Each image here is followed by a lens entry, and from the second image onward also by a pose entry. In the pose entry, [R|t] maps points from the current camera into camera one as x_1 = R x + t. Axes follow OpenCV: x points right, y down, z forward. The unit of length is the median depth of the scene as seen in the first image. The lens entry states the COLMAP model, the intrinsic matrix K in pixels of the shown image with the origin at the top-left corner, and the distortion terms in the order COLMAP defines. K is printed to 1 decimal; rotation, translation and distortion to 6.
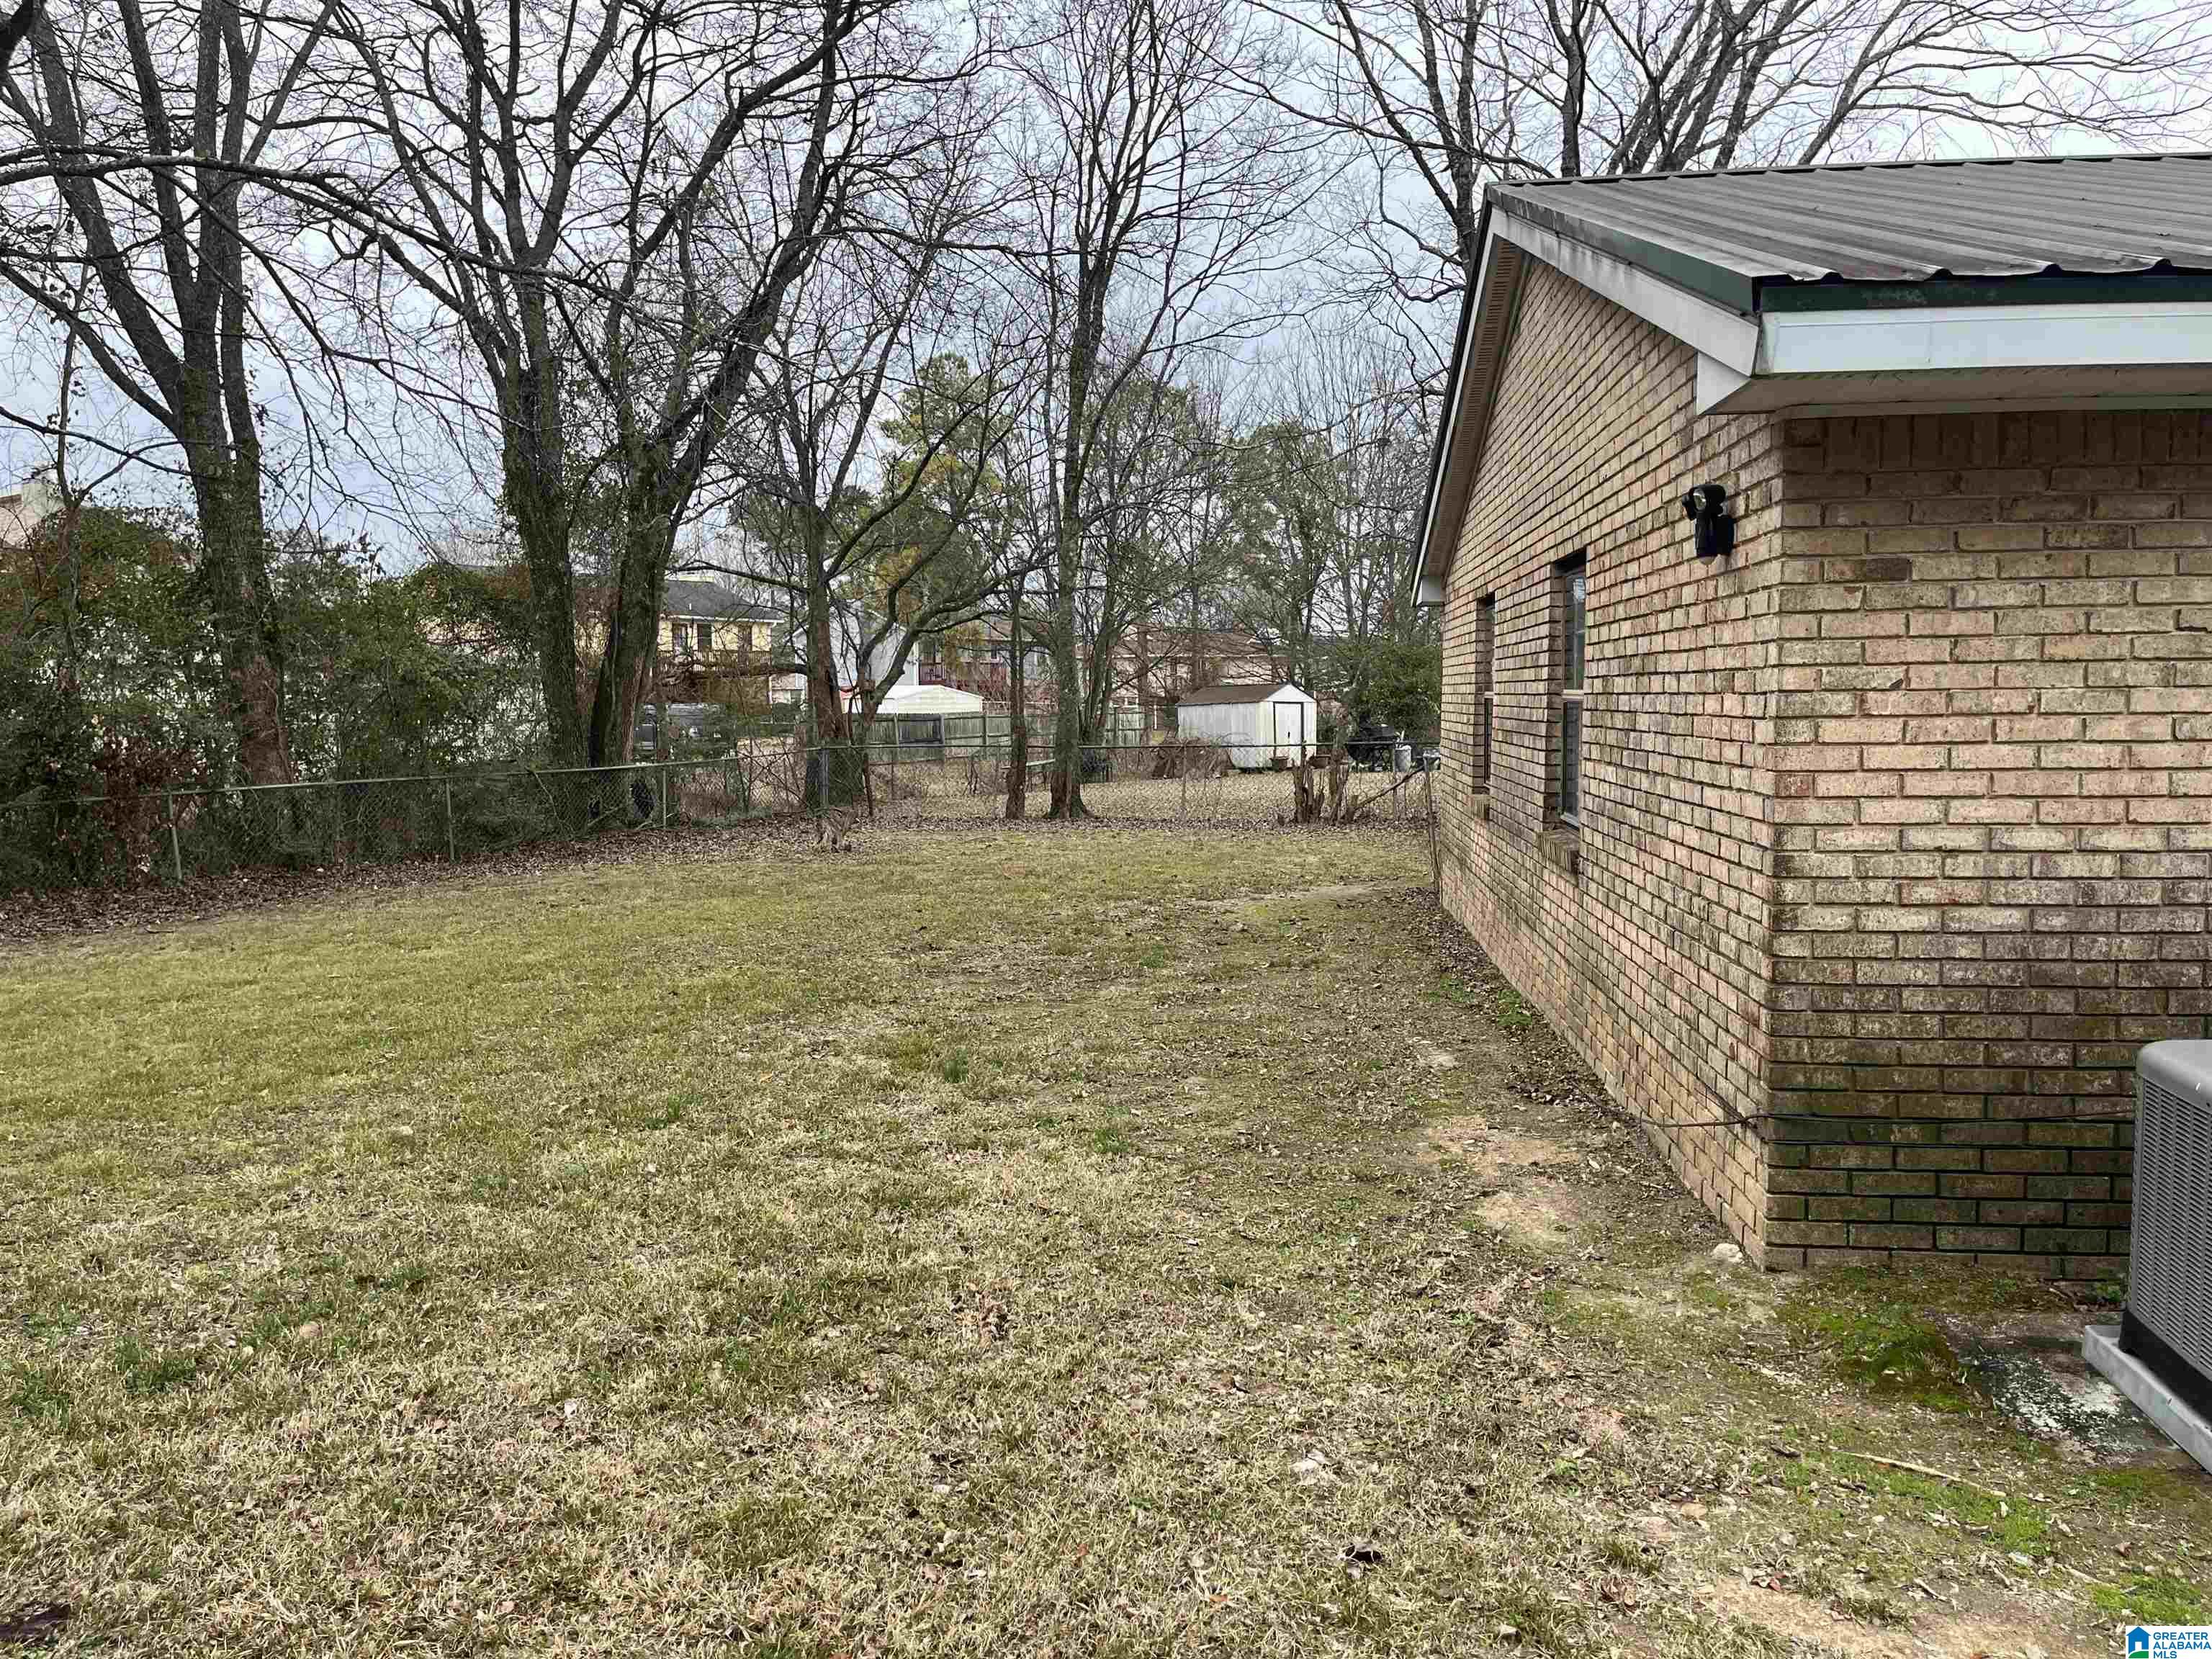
lens RADIAL K [[1646.8, 0, 1151.9], [0, 1646.8, 844.5], [0, 0, 1]] dist [0.072797, -0.104084]
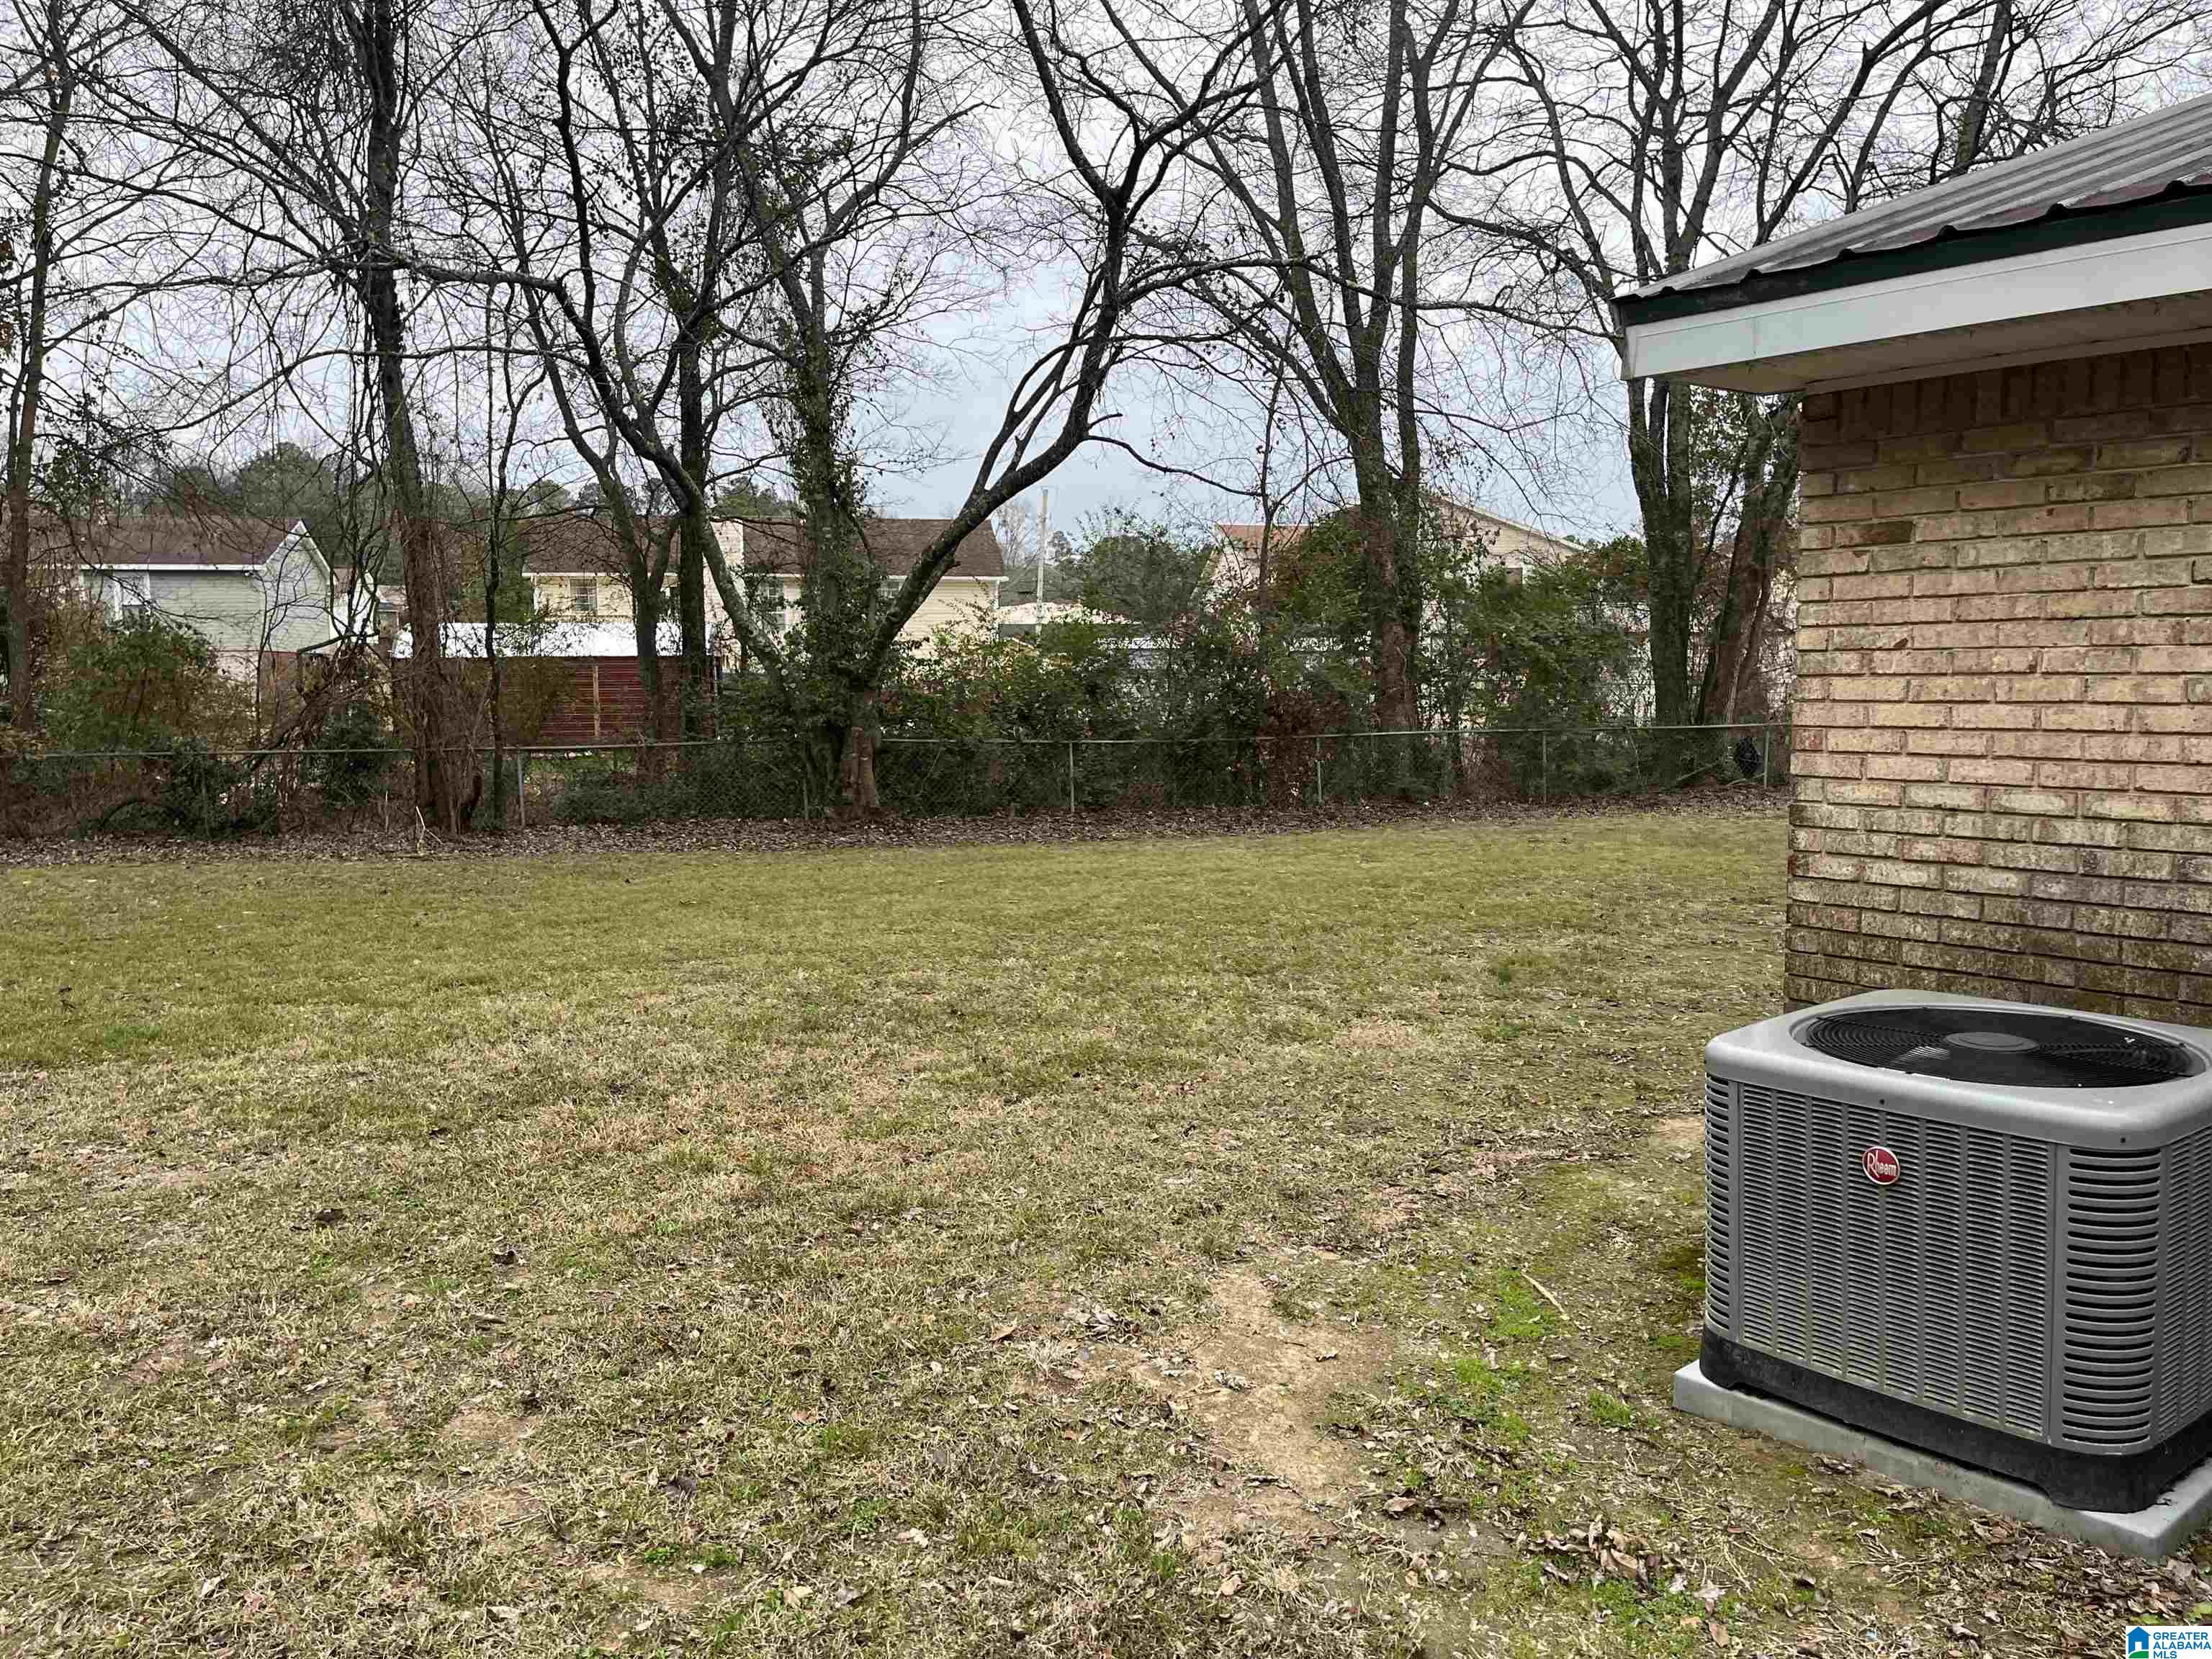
lens RADIAL K [[1646.8, 0, 1151.9], [0, 1646.8, 844.5], [0, 0, 1]] dist [0.072797, -0.104084]
pose [[0.728027, 0.076455, -0.681272, 0.819868], [-0.061455, 0.997039, 0.046219, 0.008039], [0.682788, 0.008219, 0.730570, -0.064219]]
